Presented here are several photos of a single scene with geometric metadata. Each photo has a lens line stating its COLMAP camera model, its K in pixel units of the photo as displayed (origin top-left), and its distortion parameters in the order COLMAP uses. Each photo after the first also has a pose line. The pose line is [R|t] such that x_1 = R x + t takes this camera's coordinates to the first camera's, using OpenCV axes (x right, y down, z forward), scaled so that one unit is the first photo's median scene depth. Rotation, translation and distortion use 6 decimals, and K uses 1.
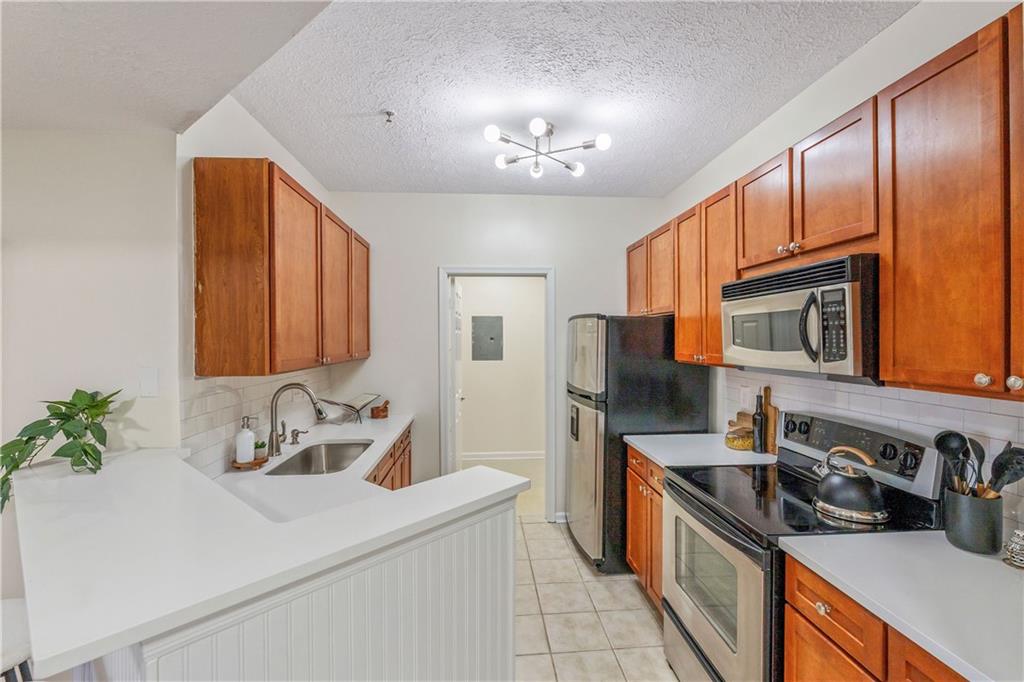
lens RADIAL K [[453.3, 0, 518.8], [0, 453.3, 340.0], [0, 0, 1]] dist [-0.010754, 0.003154]
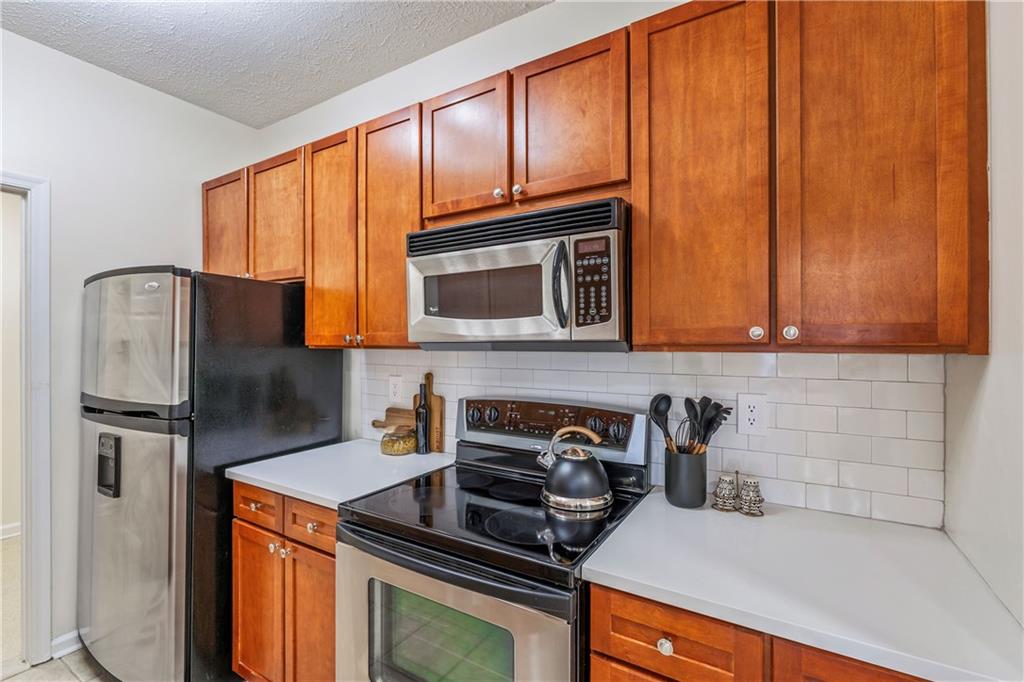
lens RADIAL K [[453.3, 0, 508.6], [0, 453.3, 342.0], [0, 0, 1]] dist [-0.010754, 0.003154]
pose [[0.594931, 0.001262, 0.803776, -0.043691], [0.002993, 0.999988, -0.003786, 0.057000], [-0.803771, 0.004658, 0.594920, 0.438116]]
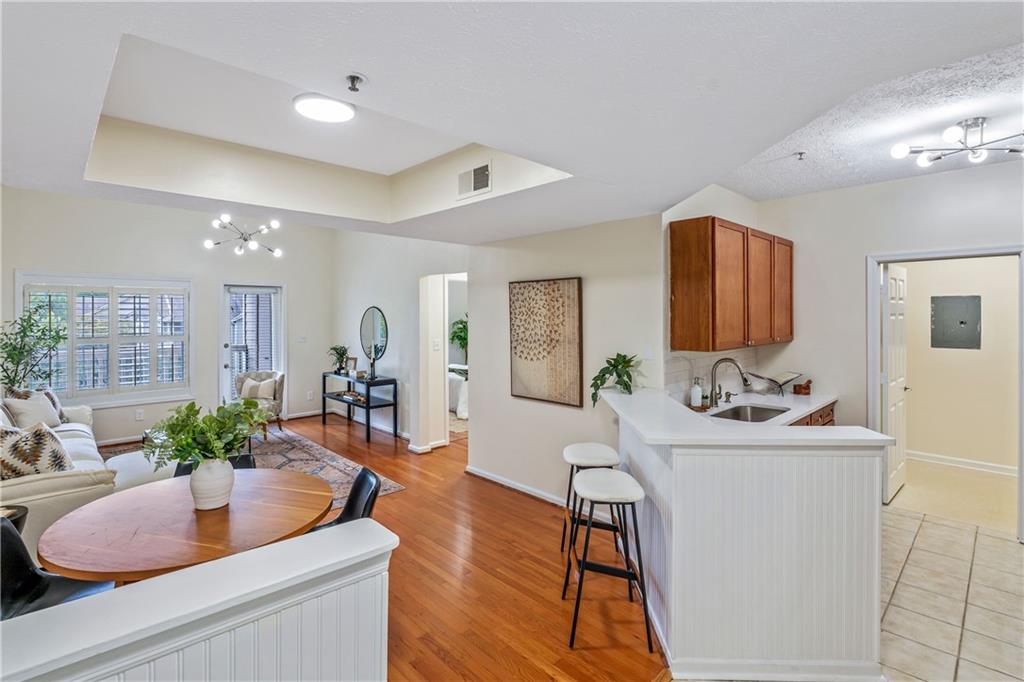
lens RADIAL K [[485.7, 0, 501.5], [0, 485.7, 316.0], [0, 0, 1]] dist [-0.000959, -0.000445]
pose [[0.623891, 0.005119, -0.781494, 0.289919], [-0.001316, 0.999984, 0.005500, -0.051106], [0.781510, -0.002403, 0.623888, -0.582983]]
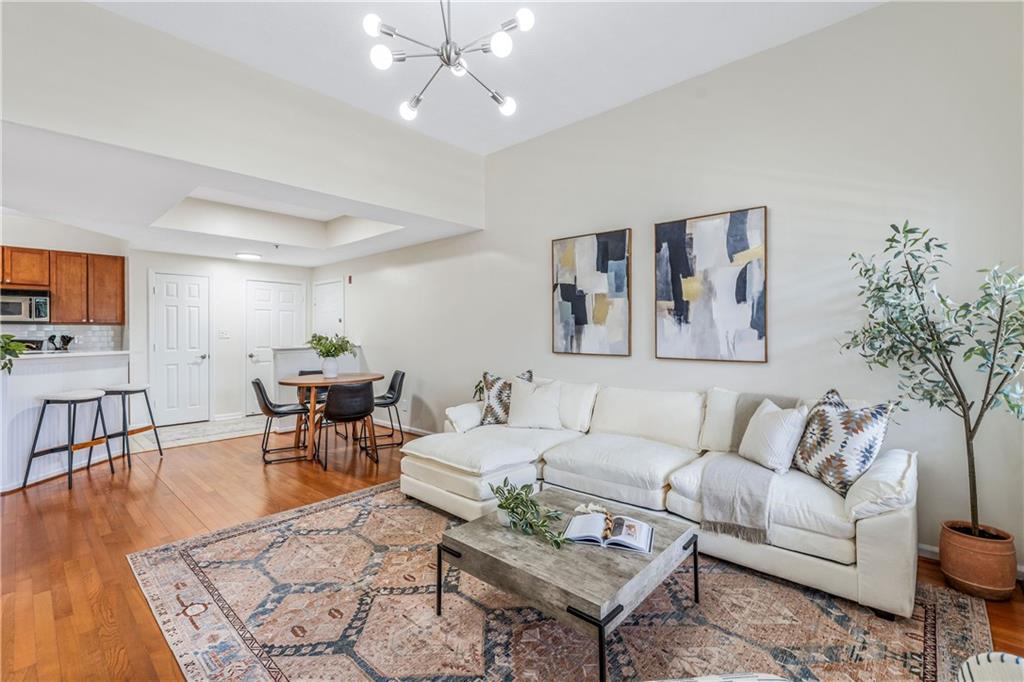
lens RADIAL K [[453.3, 0, 507.0], [0, 453.3, 335.1], [0, 0, 1]] dist [-0.010754, 0.003154]
pose [[-0.680241, 0.000710, 0.732988, -3.213498], [0.006484, 0.999966, 0.005048, 0.136506], [-0.732960, 0.008186, -0.680223, 0.494693]]
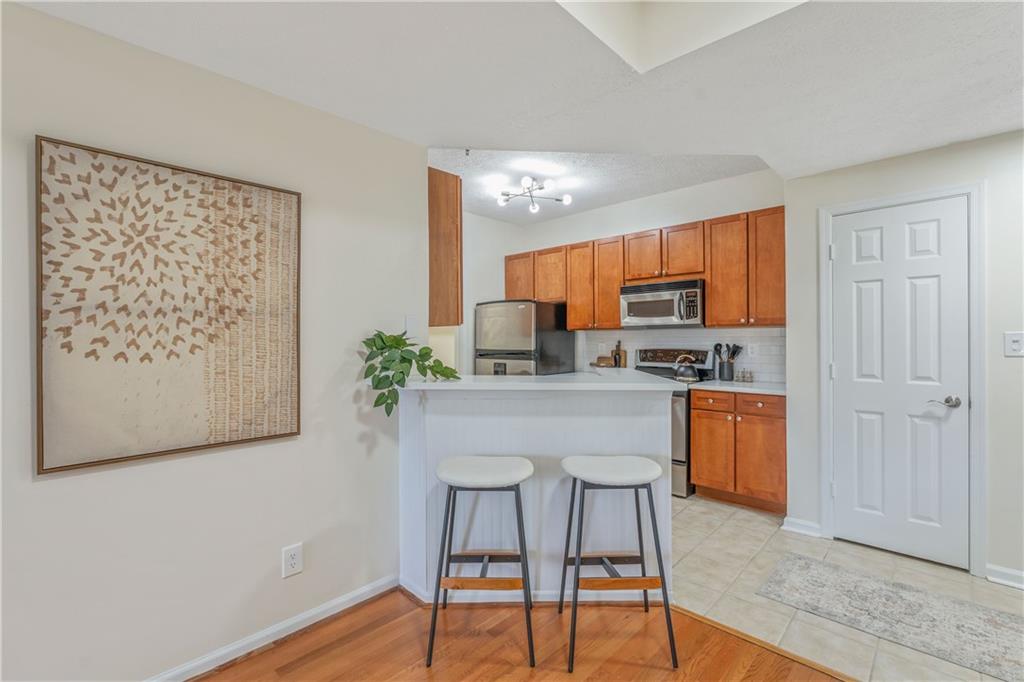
lens RADIAL K [[453.3, 0, 515.2], [0, 453.3, 338.6], [0, 0, 1]] dist [-0.010754, 0.003154]
pose [[0.748257, -0.001313, 0.663407, -1.247300], [0.005178, 0.999979, -0.003861, 0.115069], [-0.663389, 0.006324, 0.748248, -0.191668]]
